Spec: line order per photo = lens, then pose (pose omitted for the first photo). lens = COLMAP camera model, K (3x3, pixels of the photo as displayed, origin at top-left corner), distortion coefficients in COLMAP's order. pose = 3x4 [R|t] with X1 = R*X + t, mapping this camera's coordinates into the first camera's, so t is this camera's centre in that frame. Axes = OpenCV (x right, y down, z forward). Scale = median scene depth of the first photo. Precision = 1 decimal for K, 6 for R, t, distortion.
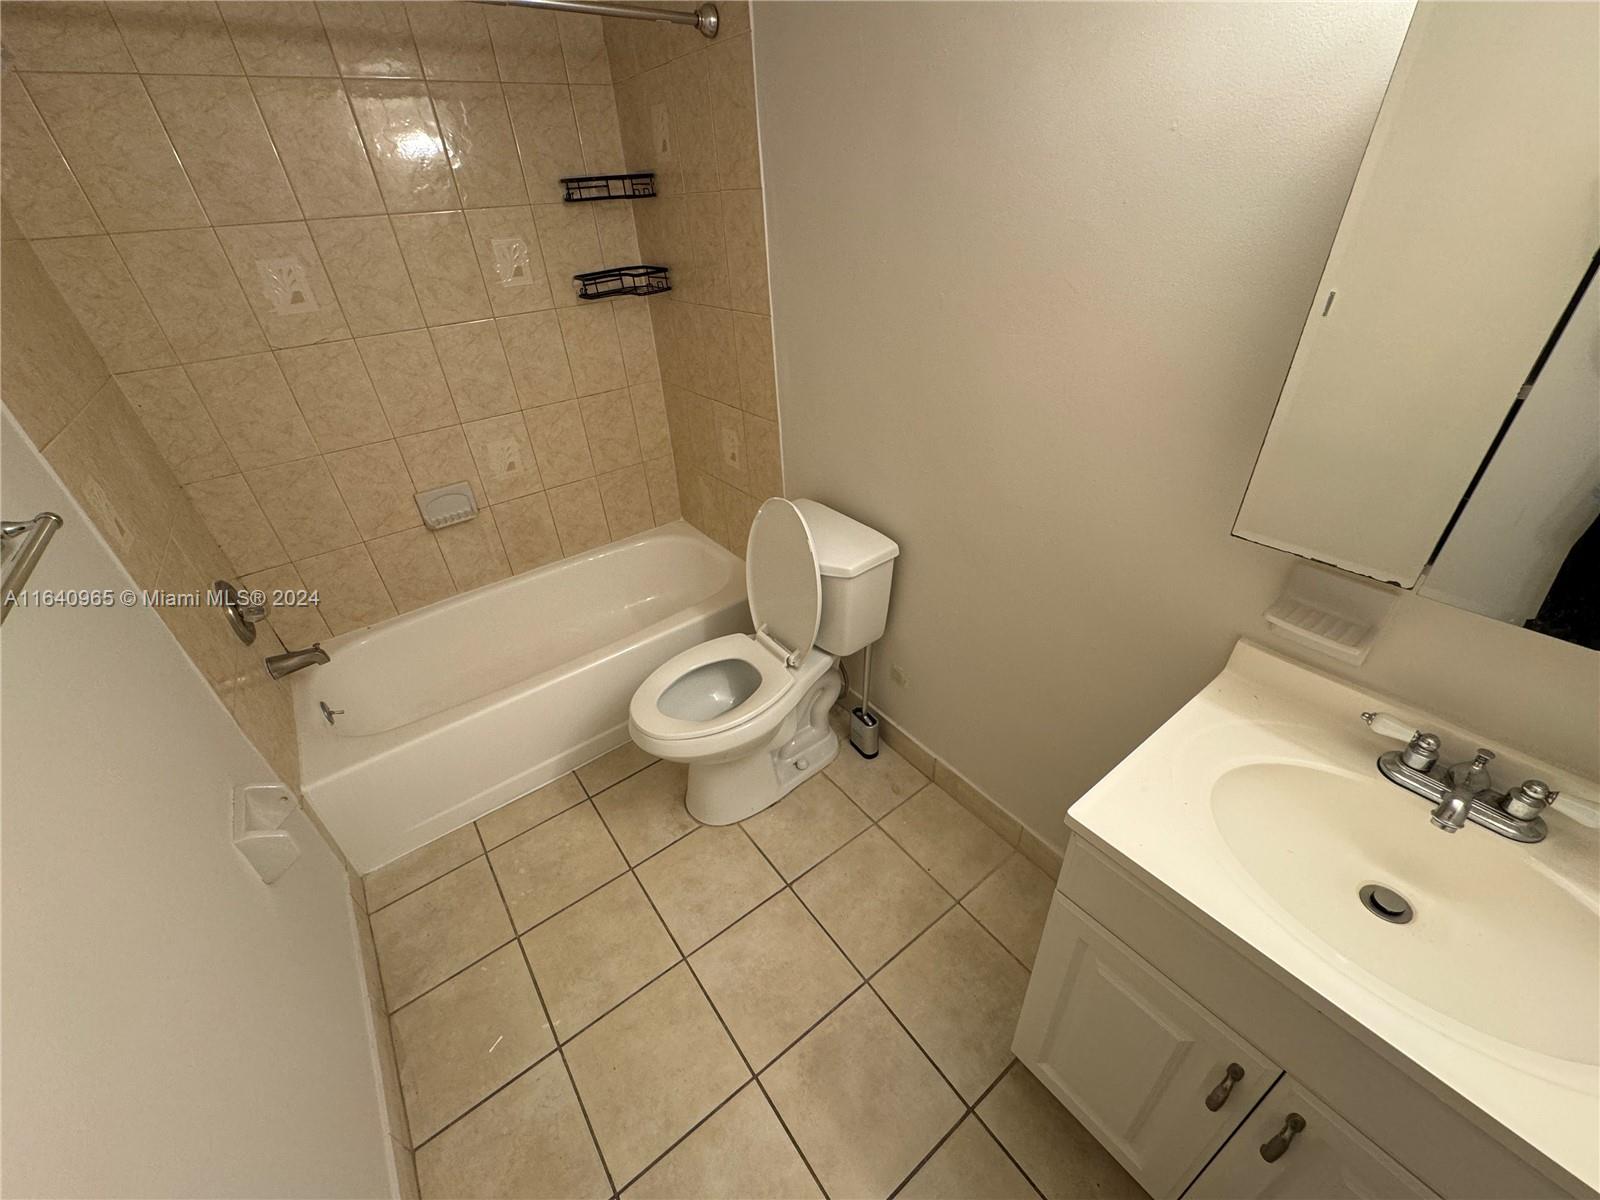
lens RADIAL K [[640.6, 0, 800.0], [0, 640.6, 601.3], [0, 0, 1]] dist [0.000033, 0.000199]
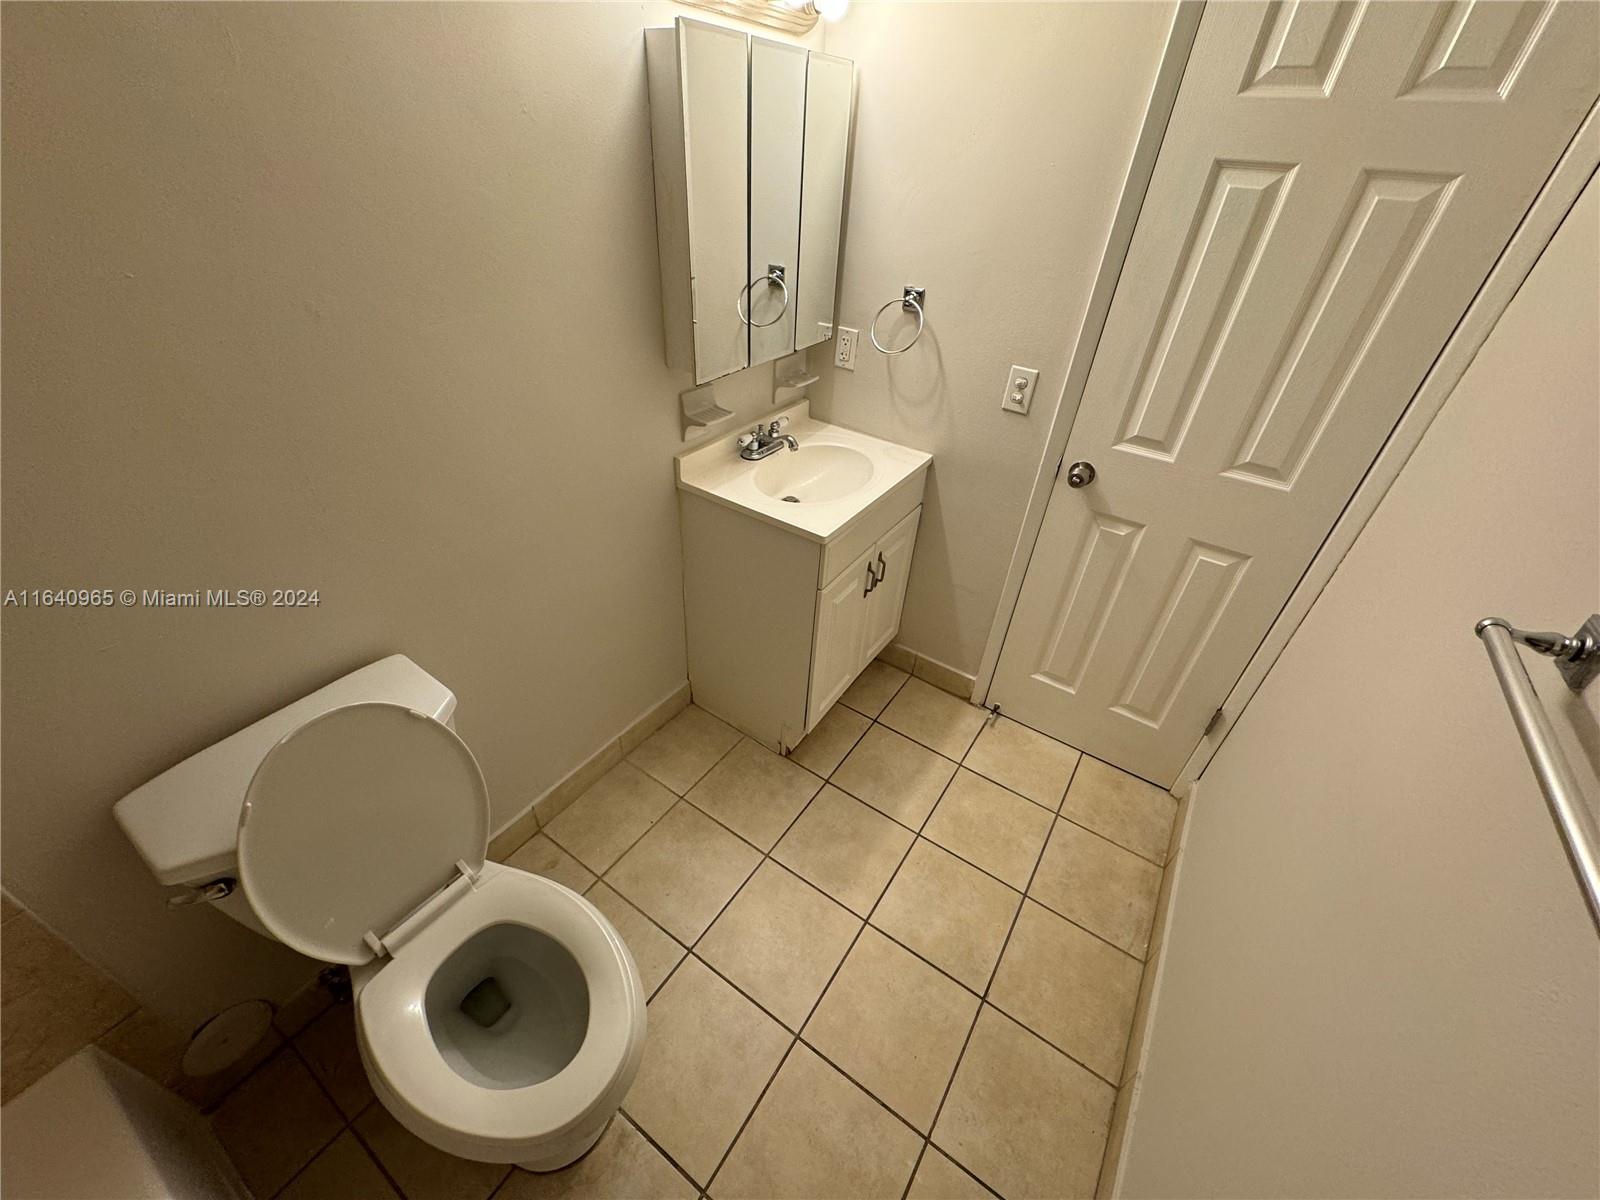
lens RADIAL K [[640.6, 0, 799.2], [0, 640.6, 598.3], [0, 0, 1]] dist [0.000033, 0.000199]
pose [[-0.334411, -0.518209, 0.787165, -0.611817], [0.482739, 0.623166, 0.615327, -0.403379], [-0.809402, 0.585767, 0.041766, 0.647204]]
